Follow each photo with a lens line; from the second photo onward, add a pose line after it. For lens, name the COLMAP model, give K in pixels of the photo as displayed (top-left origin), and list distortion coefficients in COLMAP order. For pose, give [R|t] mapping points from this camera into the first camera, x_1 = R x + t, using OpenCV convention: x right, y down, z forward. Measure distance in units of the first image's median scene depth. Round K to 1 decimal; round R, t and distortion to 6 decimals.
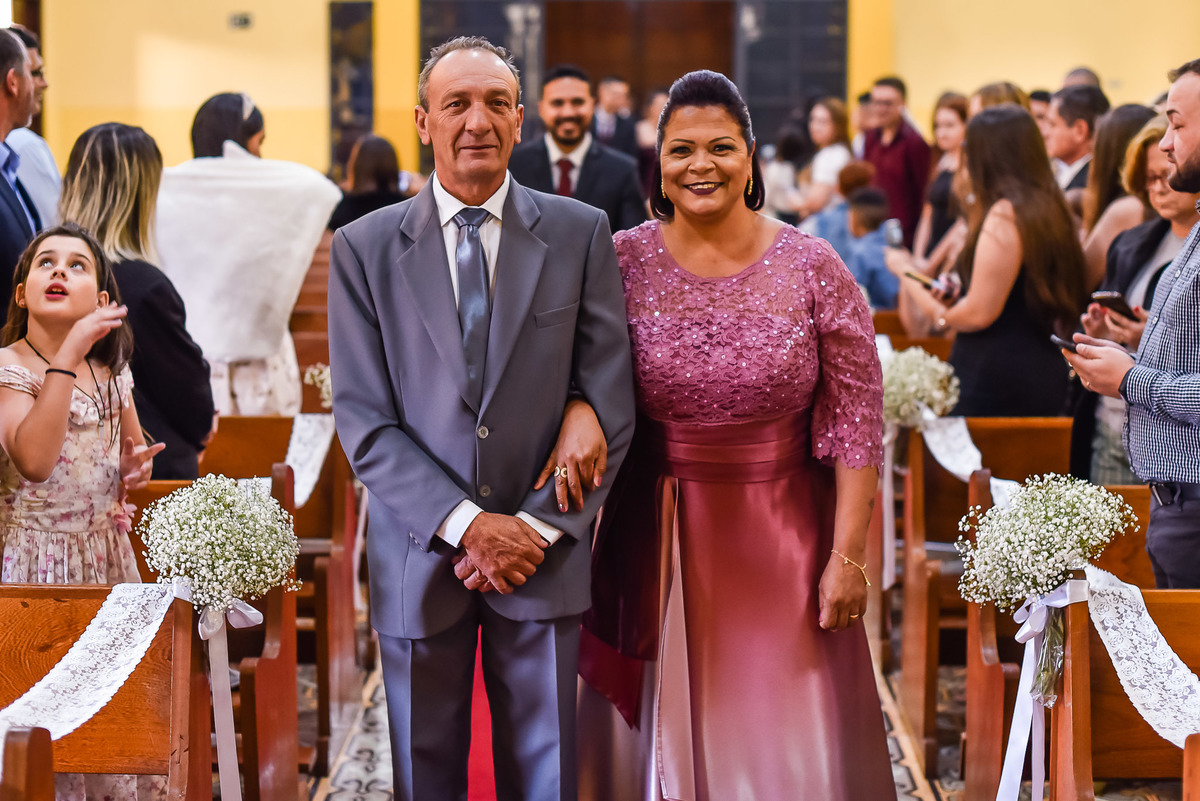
lens RADIAL K [[2271.7, 0, 600.0], [0, 2271.7, 400.5], [0, 0, 1]] dist [-0.117440, 0.087203]
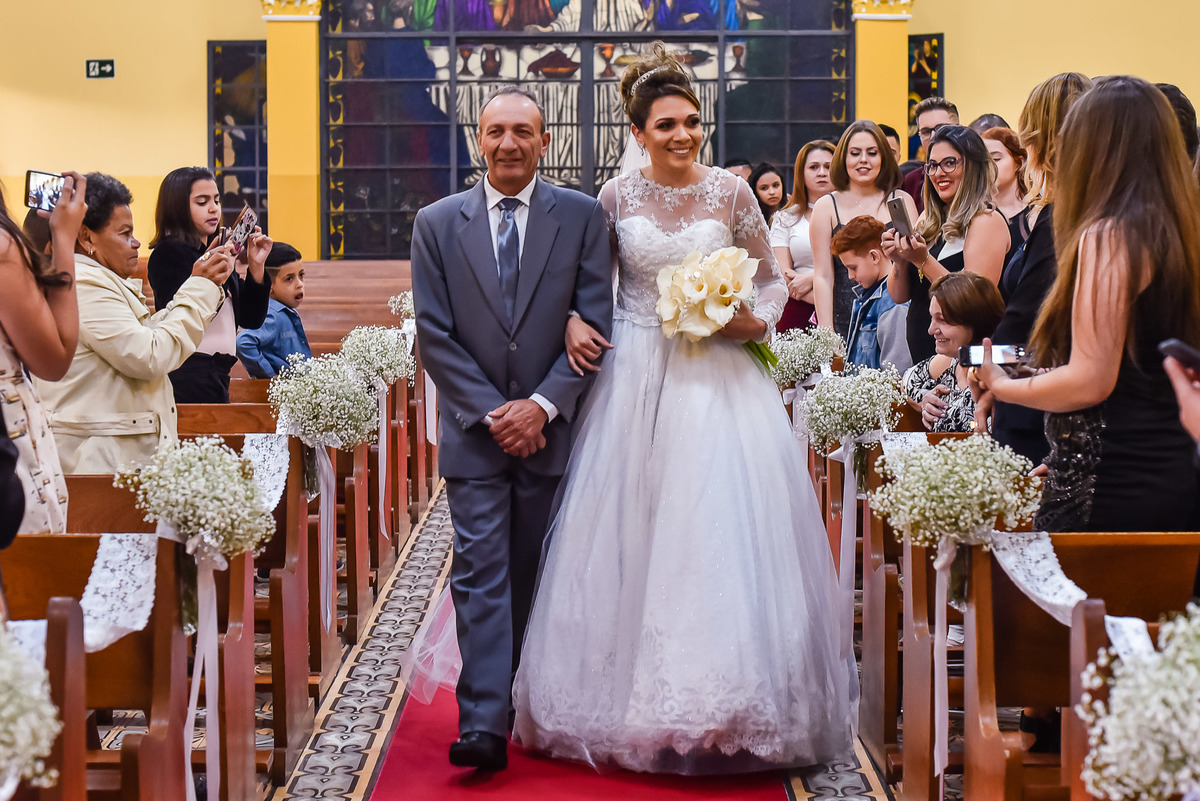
lens RADIAL K [[2271.7, 0, 600.0], [0, 2271.7, 400.5], [0, 0, 1]] dist [-0.117440, 0.087203]
pose [[0.999891, -0.003388, 0.014403, 0.010845], [0.004516, 0.996863, -0.079011, 0.021990], [-0.014090, 0.079068, 0.996770, 0.299014]]
